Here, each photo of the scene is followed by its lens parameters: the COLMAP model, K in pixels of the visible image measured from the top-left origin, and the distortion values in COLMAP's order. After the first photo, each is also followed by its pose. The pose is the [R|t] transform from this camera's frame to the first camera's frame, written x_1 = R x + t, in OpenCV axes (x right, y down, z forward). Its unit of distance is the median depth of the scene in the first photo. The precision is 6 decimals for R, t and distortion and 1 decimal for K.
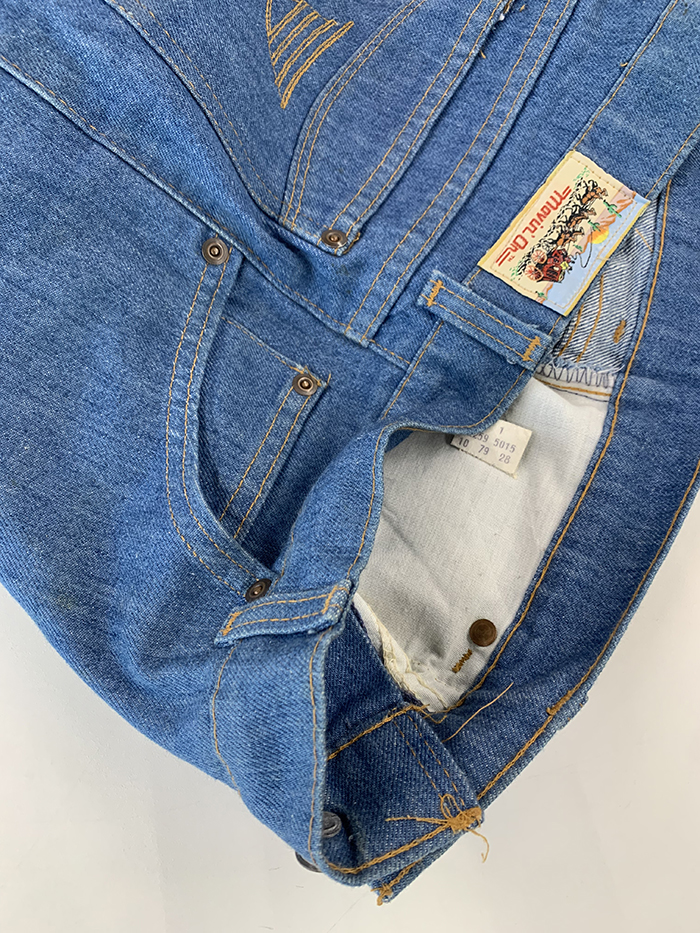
lens RADIAL K [[696.4, 0, 345.8], [0, 696.4, 467.5], [0, 0, 1]] dist [0.043971, -0.230209]
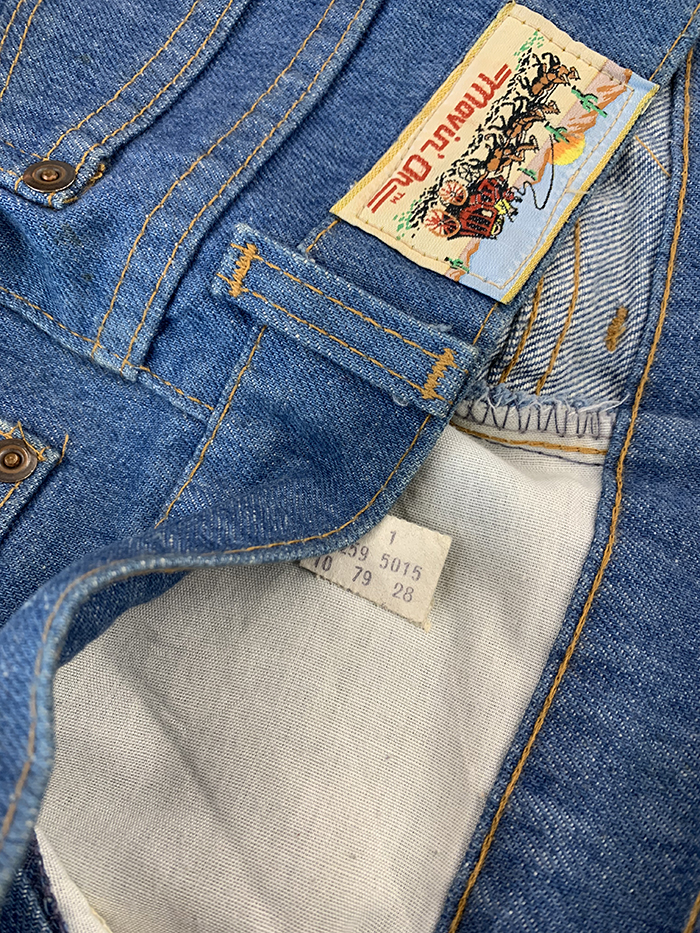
lens RADIAL K [[712.4, 0, 352.4], [0, 712.4, 447.3], [0, 0, 1]] dist [-0.019606, -0.051863]
pose [[0.998711, -0.048448, 0.015141, 0.185722], [0.048935, 0.998236, -0.033618, -0.099593], [-0.013486, 0.034316, 0.999320, 0.480776]]
